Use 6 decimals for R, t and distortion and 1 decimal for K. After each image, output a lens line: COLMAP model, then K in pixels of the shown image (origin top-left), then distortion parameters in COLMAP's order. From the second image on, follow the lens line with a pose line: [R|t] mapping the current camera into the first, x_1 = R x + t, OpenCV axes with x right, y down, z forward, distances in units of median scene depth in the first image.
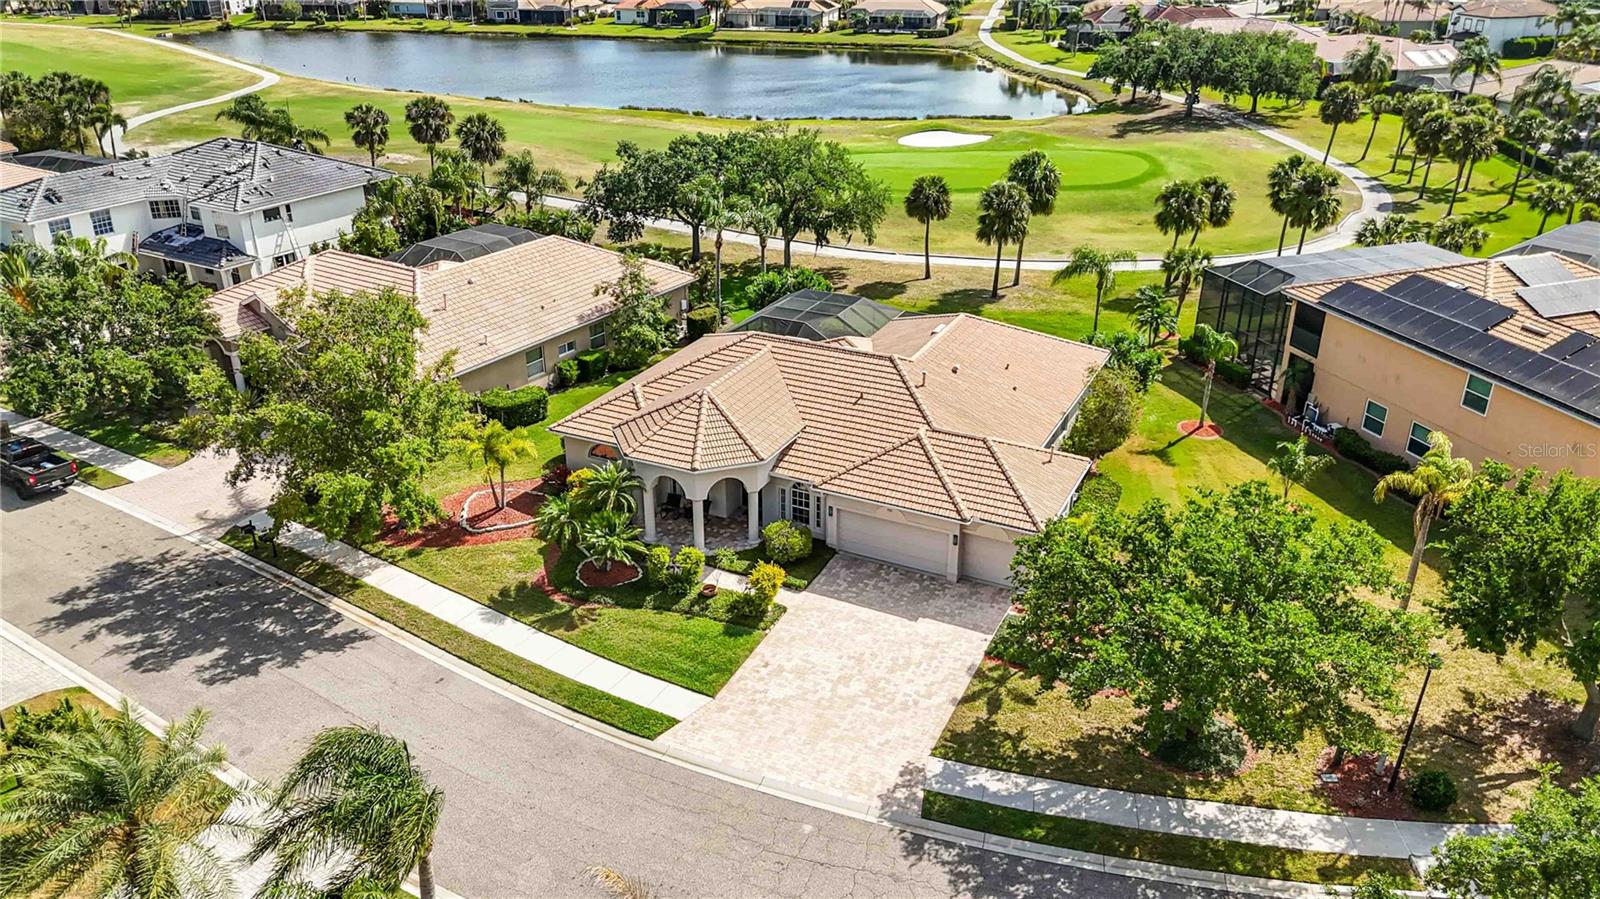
lens RADIAL K [[1175.9, 0, 798.6], [0, 1175.9, 456.7], [0, 0, 1]] dist [0.056283, -0.047420]
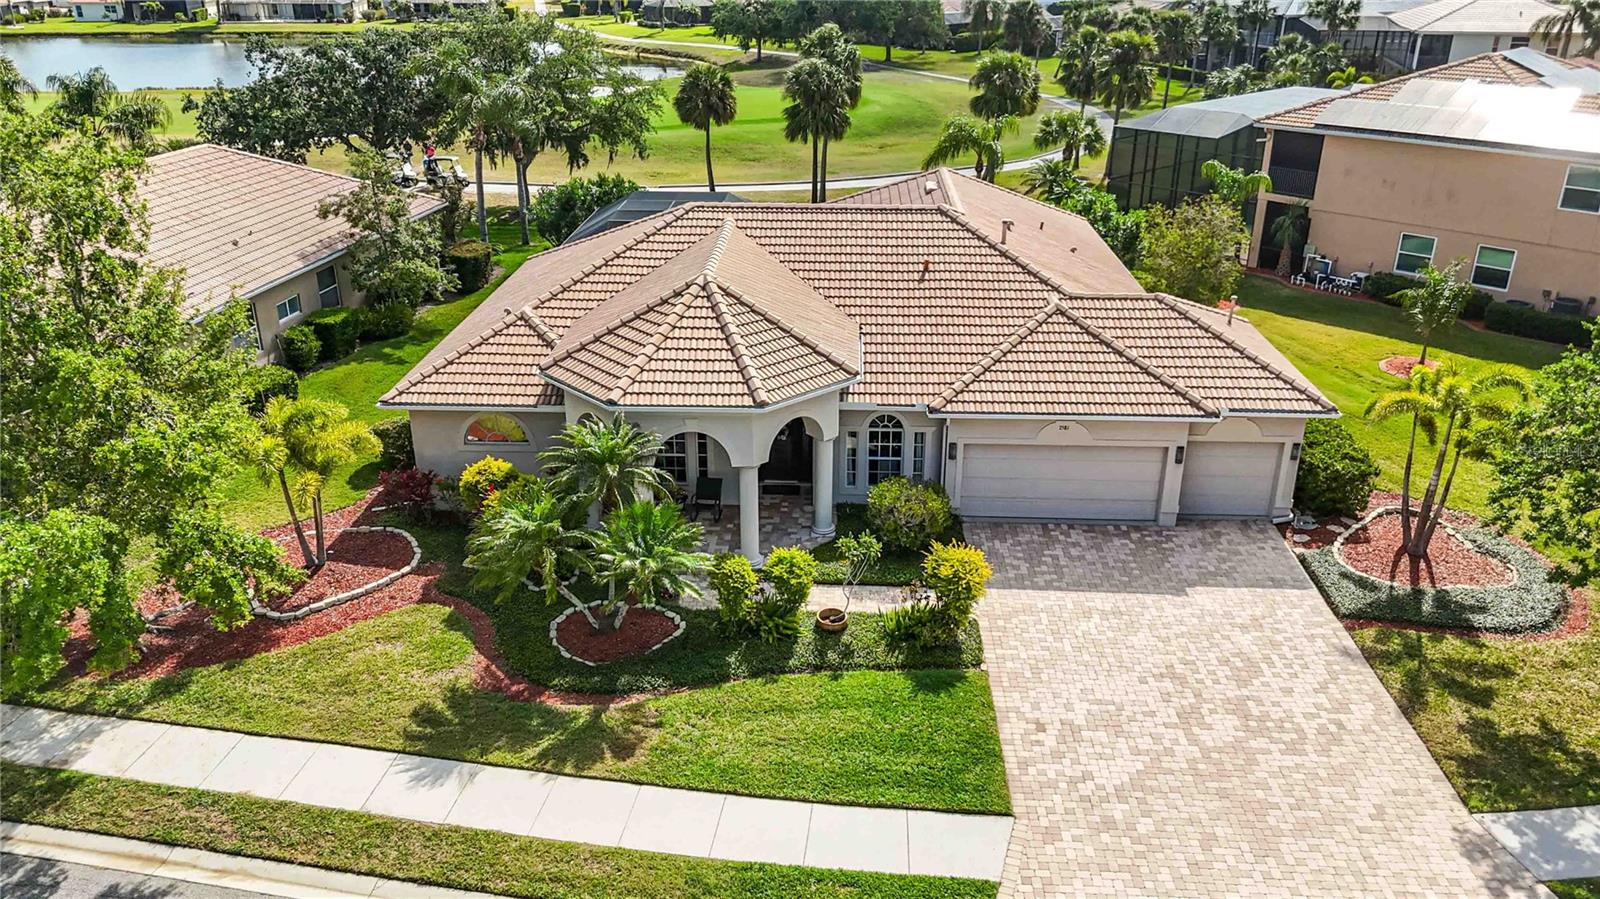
lens RADIAL K [[1175.9, 0, 798.6], [0, 1175.9, 456.7], [0, 0, 1]] dist [0.056283, -0.047420]
pose [[0.916542, -0.160949, 0.366123, -0.191240], [0.172463, 0.985015, 0.001275, 0.025842], [-0.360842, 0.061974, 0.930566, 0.348788]]
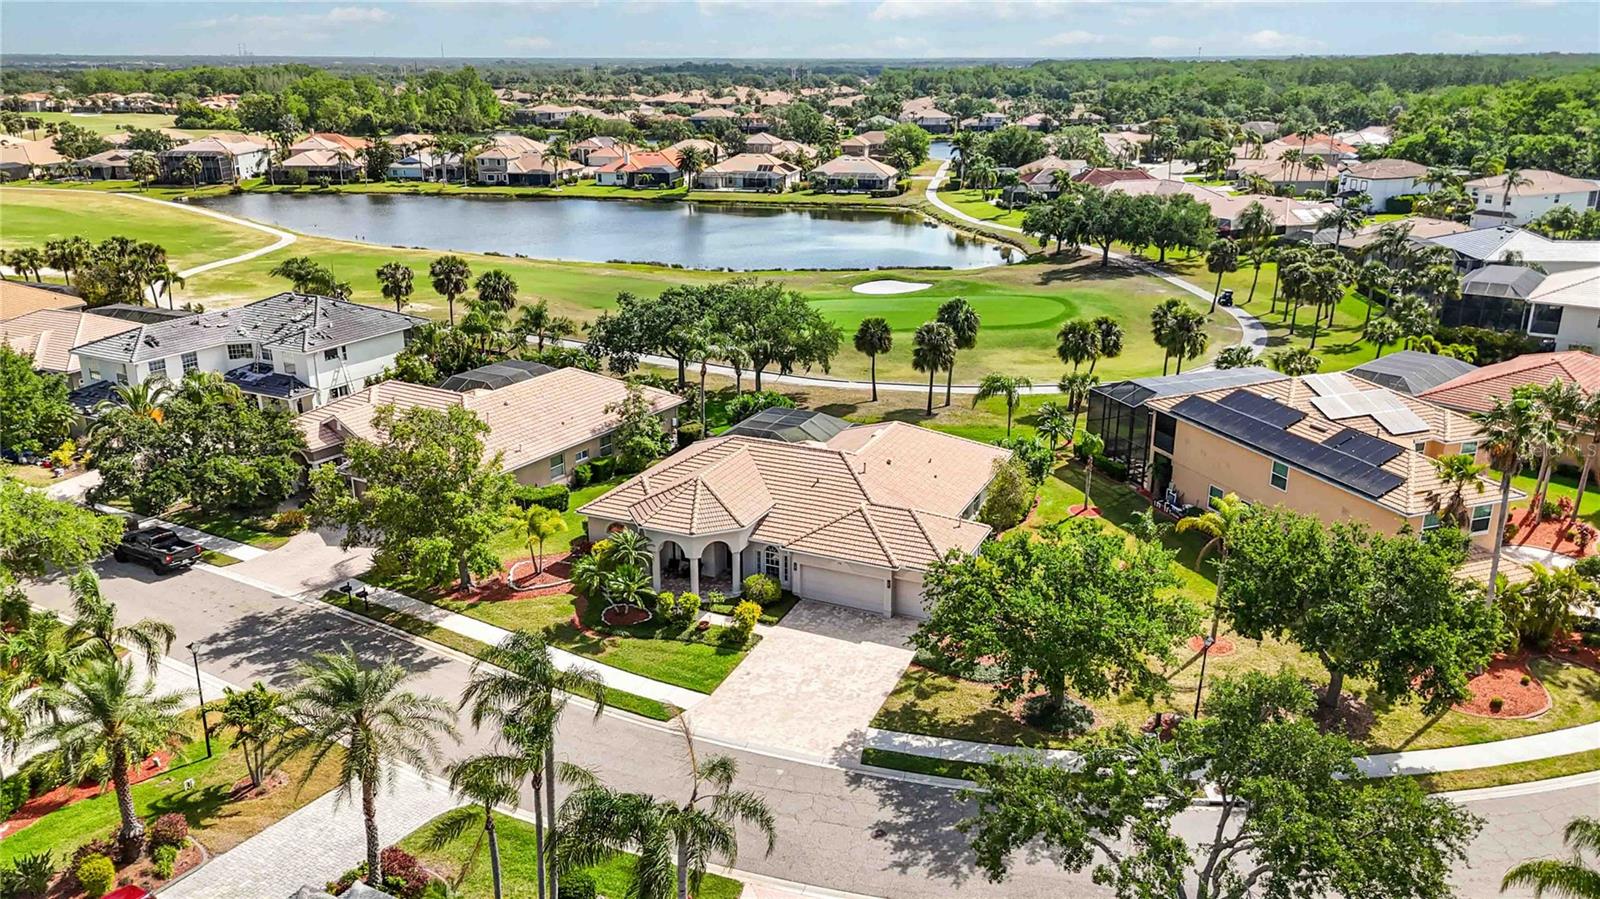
lens RADIAL K [[1175.9, 0, 798.6], [0, 1175.9, 456.7], [0, 0, 1]] dist [0.056283, -0.047420]
pose [[0.999558, -0.011927, 0.027227, -0.002416], [0.015034, 0.993029, -0.116906, 0.057013], [-0.025643, 0.117264, 0.992770, -0.235406]]
